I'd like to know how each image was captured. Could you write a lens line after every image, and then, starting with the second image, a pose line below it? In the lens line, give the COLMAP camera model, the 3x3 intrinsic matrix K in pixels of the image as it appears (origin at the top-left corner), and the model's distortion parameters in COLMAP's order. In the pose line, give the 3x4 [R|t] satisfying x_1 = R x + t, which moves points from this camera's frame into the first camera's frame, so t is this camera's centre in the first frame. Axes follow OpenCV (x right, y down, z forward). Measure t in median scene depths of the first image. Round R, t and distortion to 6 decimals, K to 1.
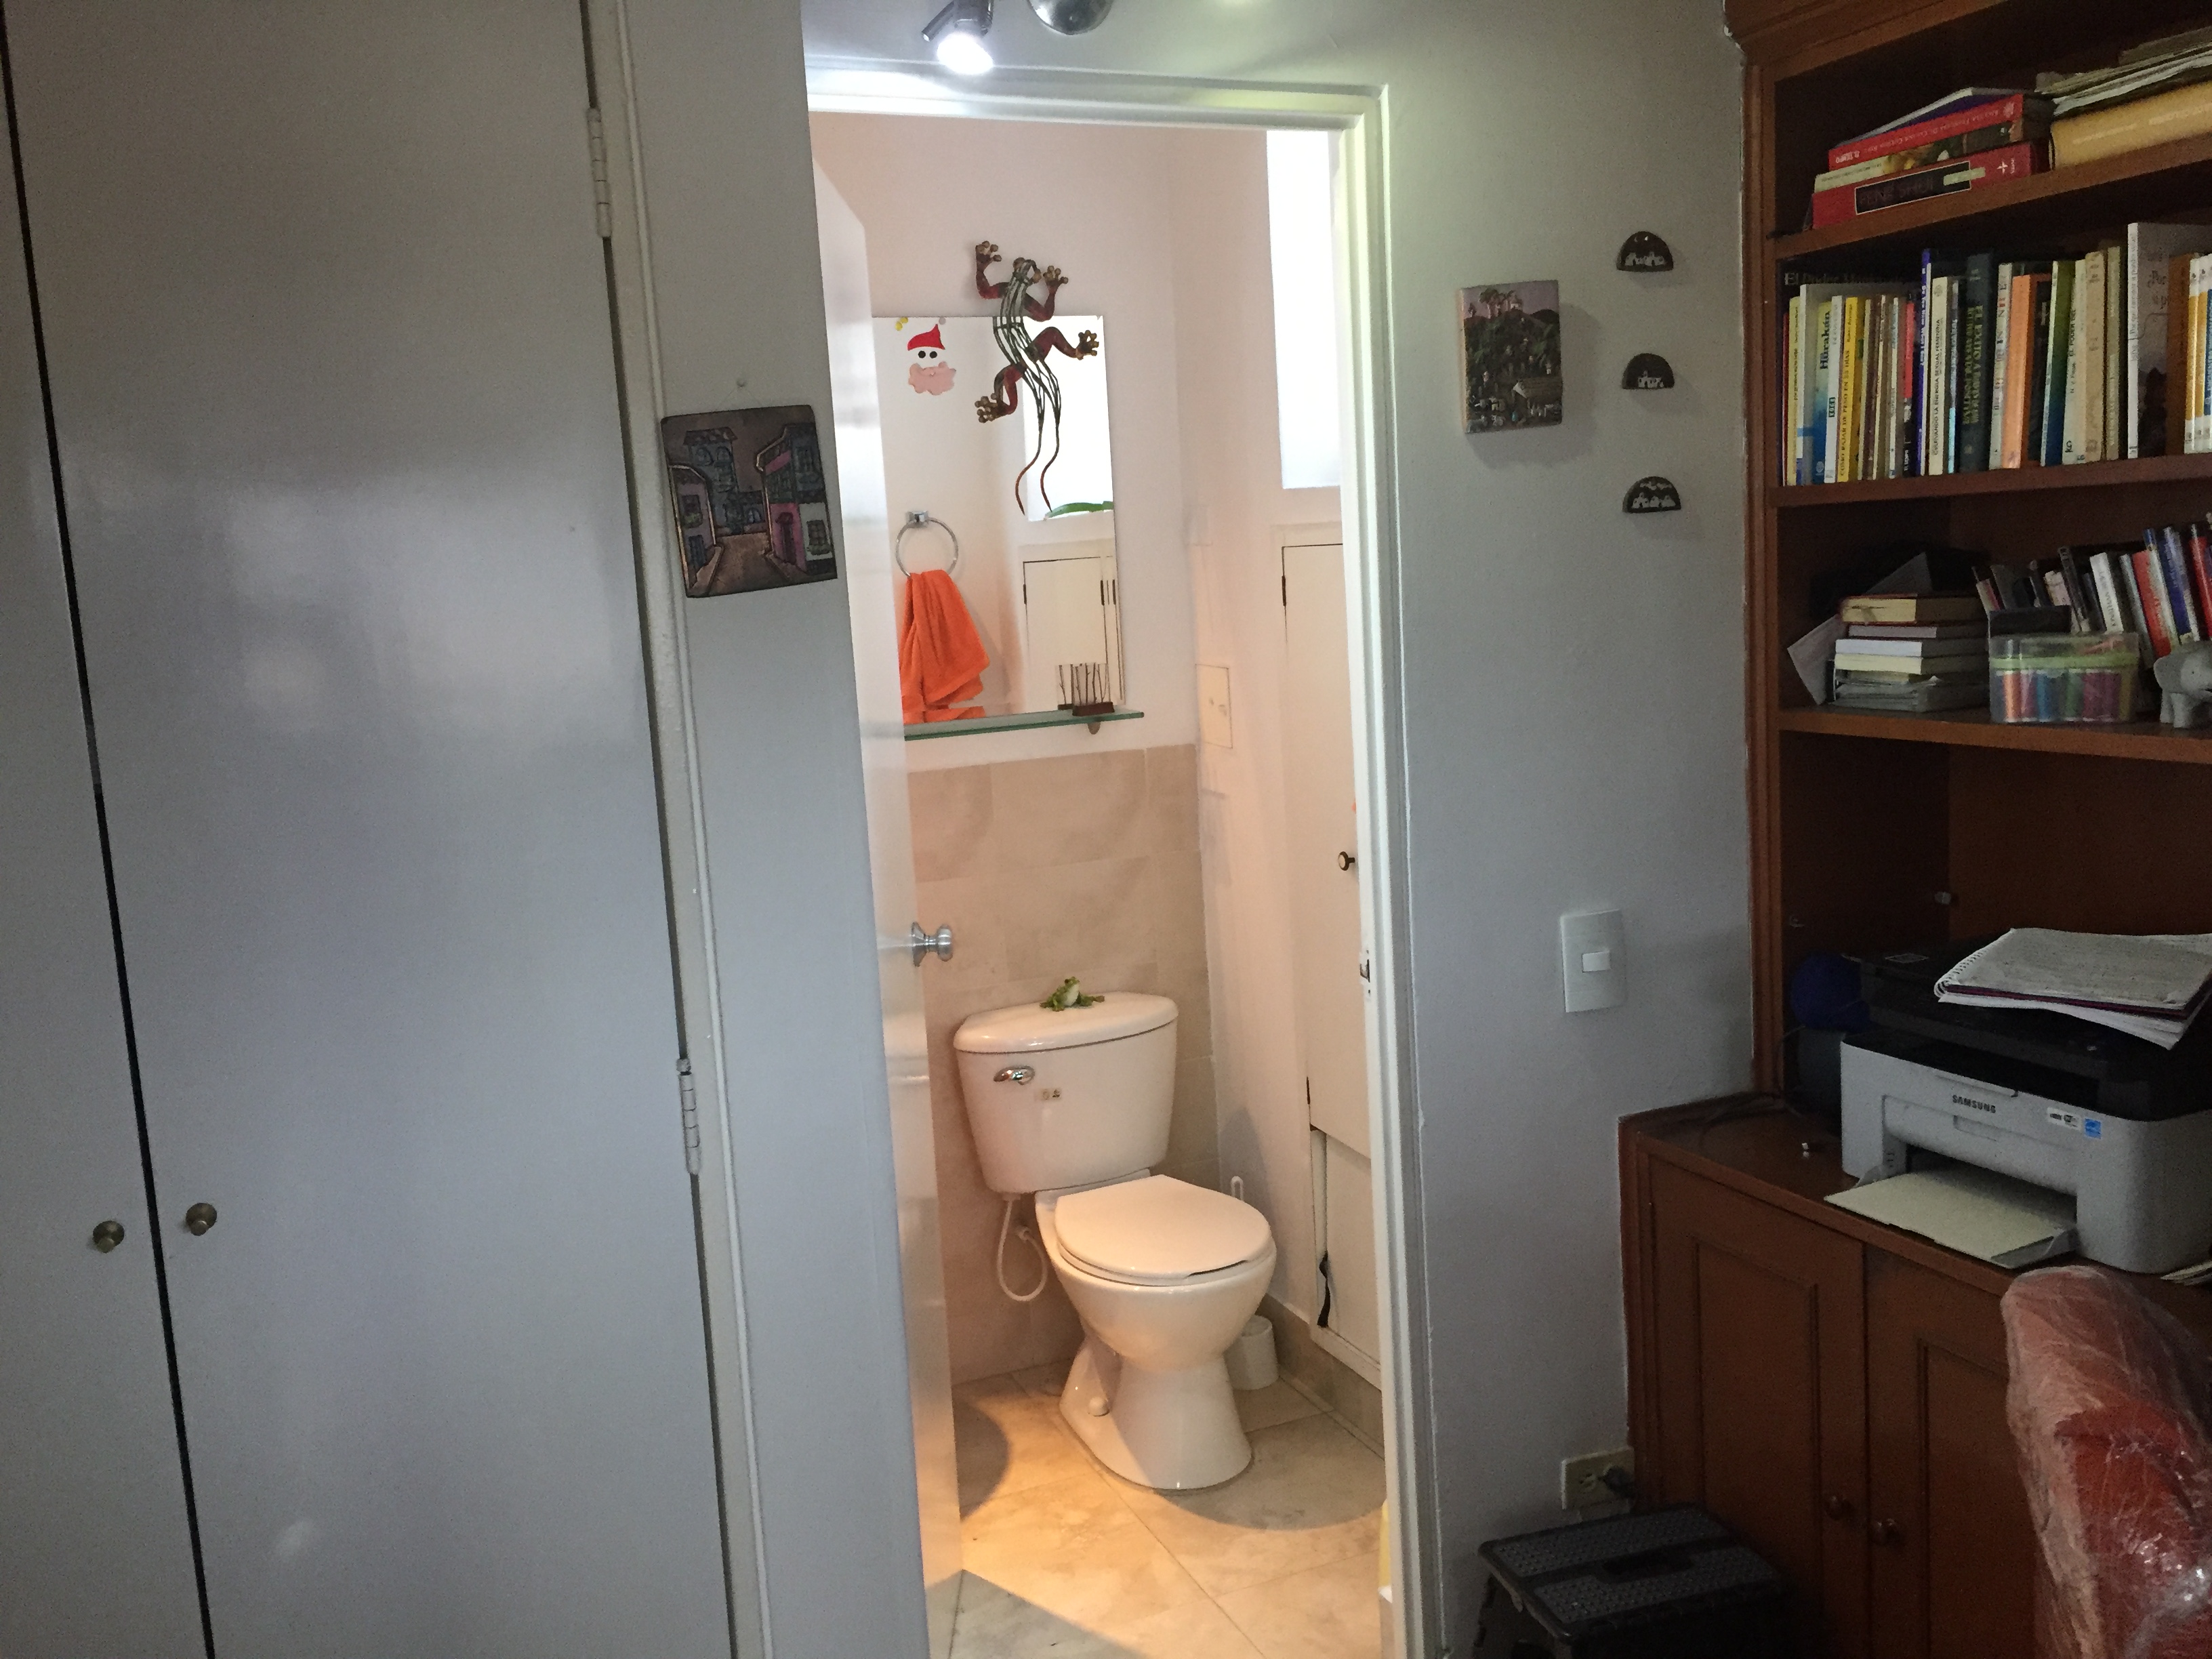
lens RADIAL K [[1919.3, 0, 1106.0], [0, 1919.3, 829.5], [0, 0, 1]] dist [0.066795, -0.009903]
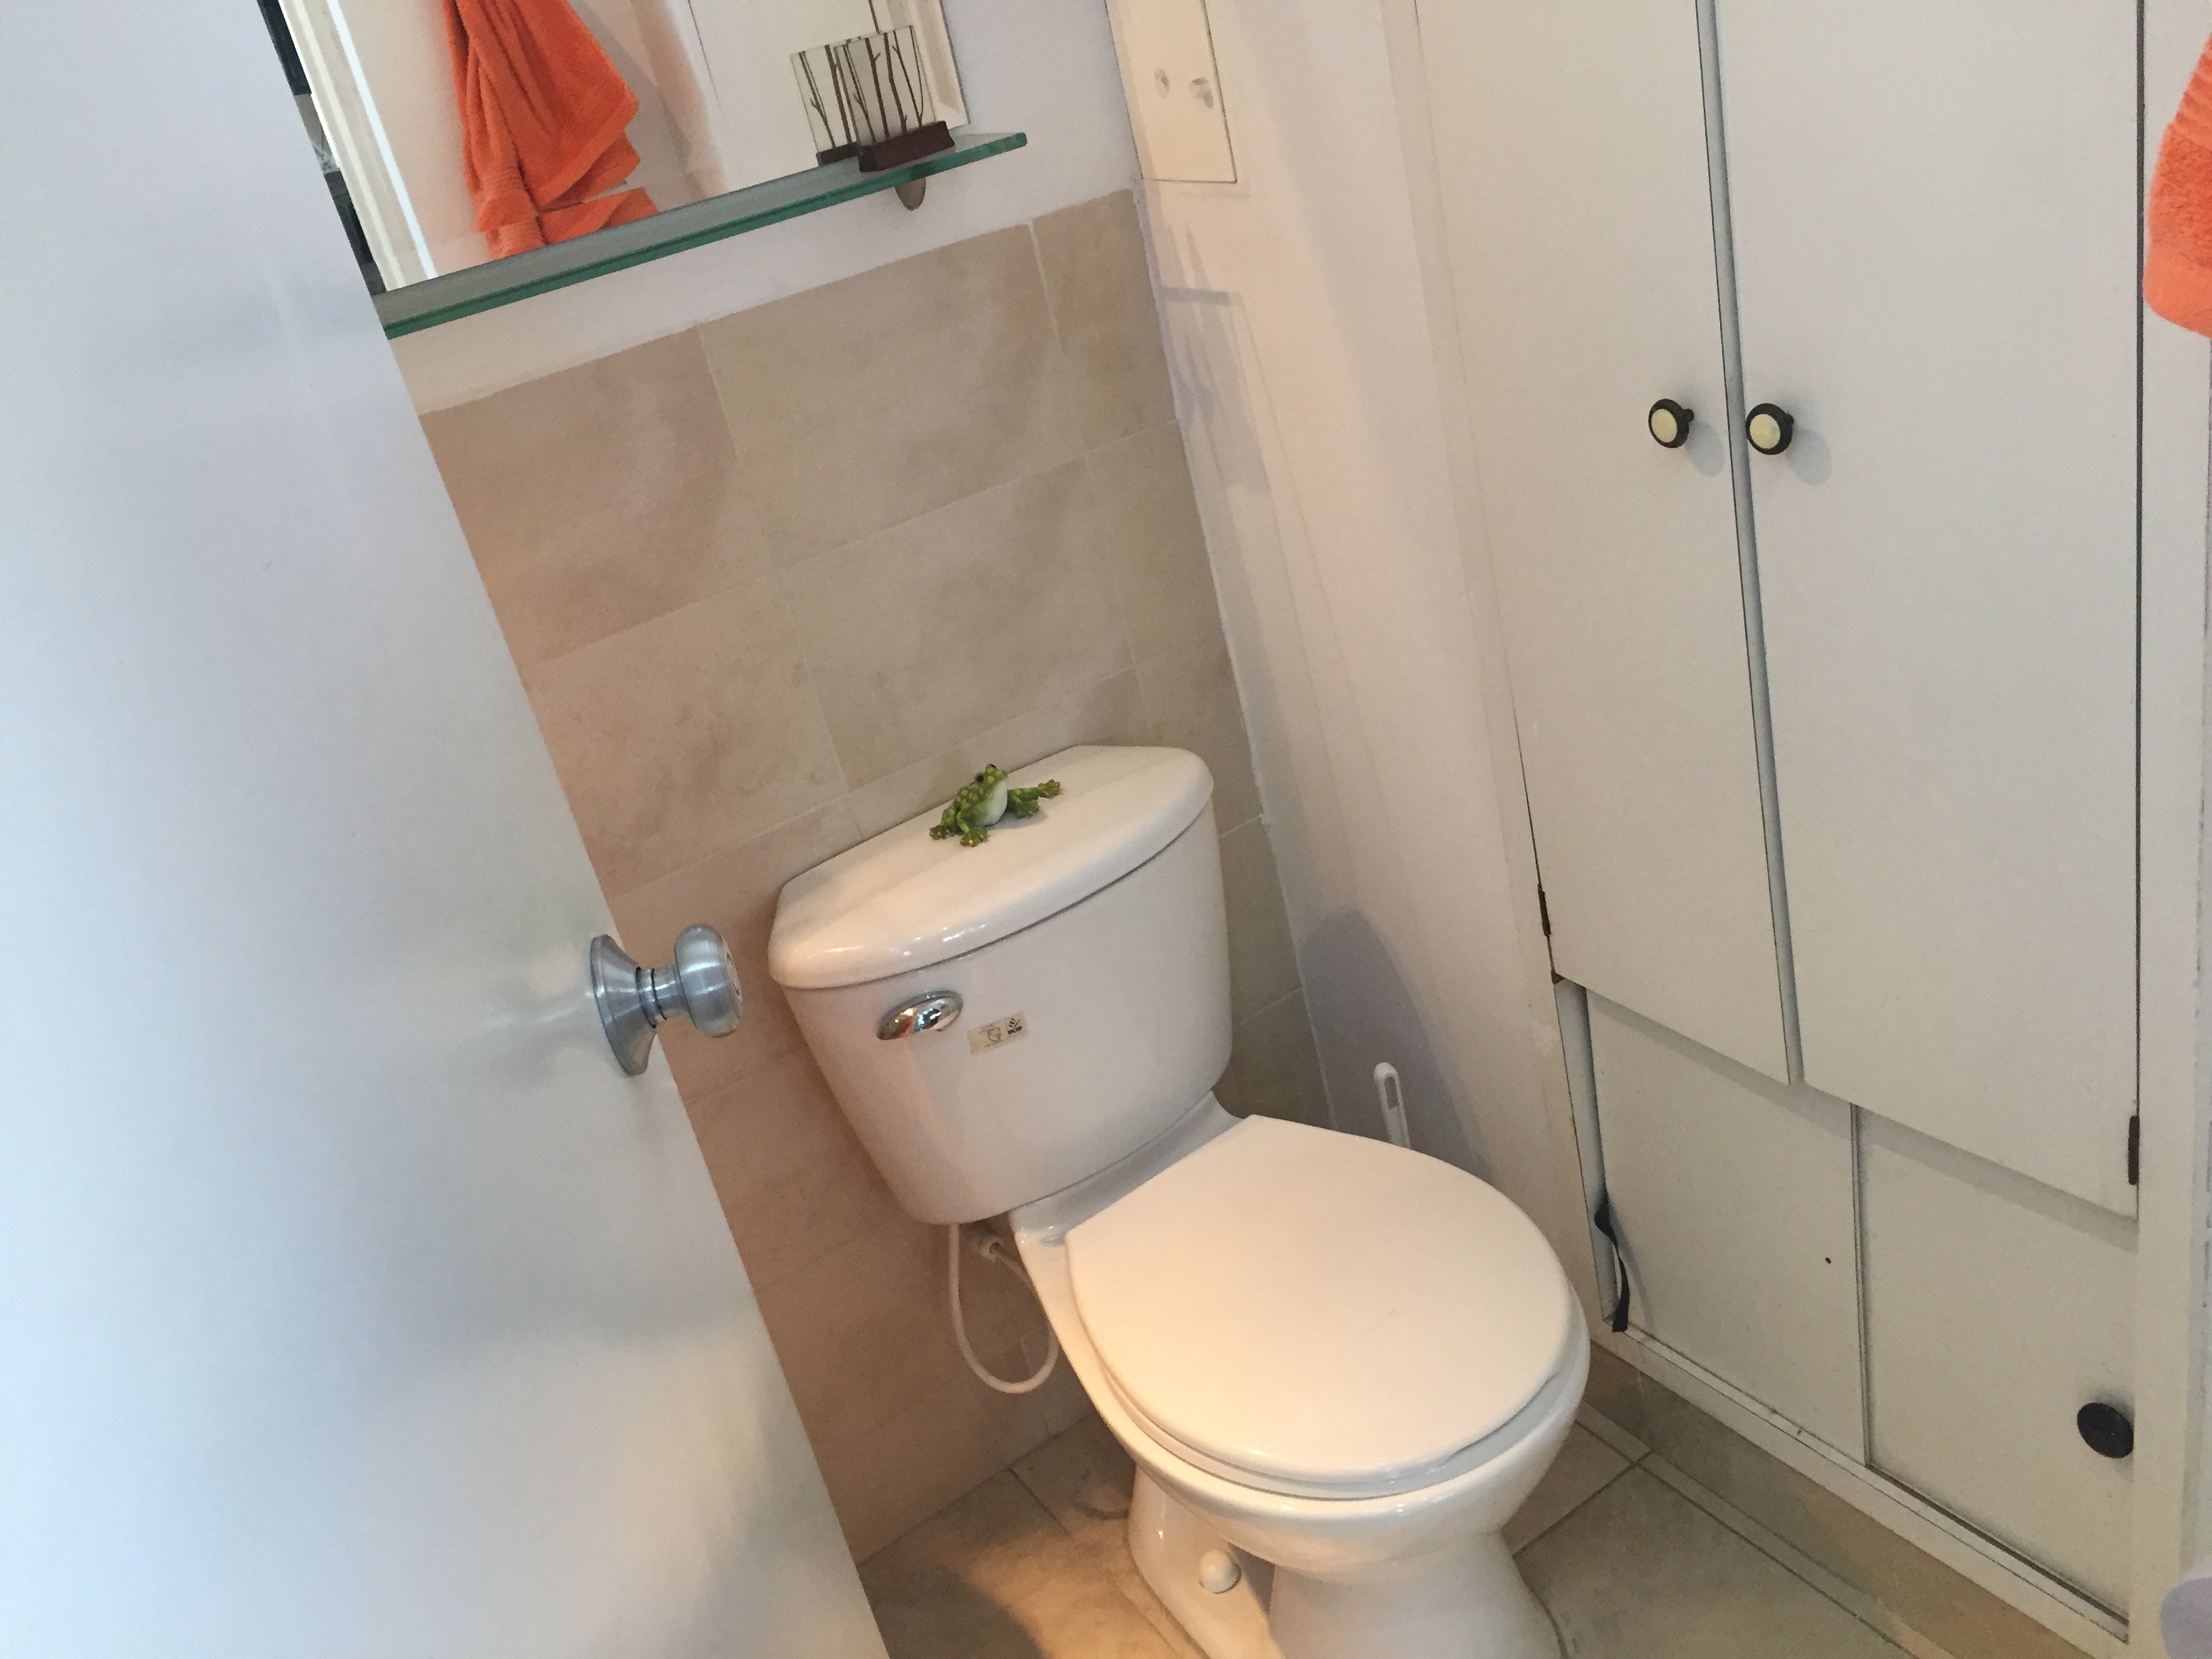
lens RADIAL K [[1919.3, 0, 1106.0], [0, 1919.3, 829.5], [0, 0, 1]] dist [0.066795, -0.009903]
pose [[0.971686, -0.220276, 0.085467, -0.032644], [0.188283, 0.940415, 0.283142, -0.033892], [-0.142744, -0.259033, 0.955262, 0.547884]]
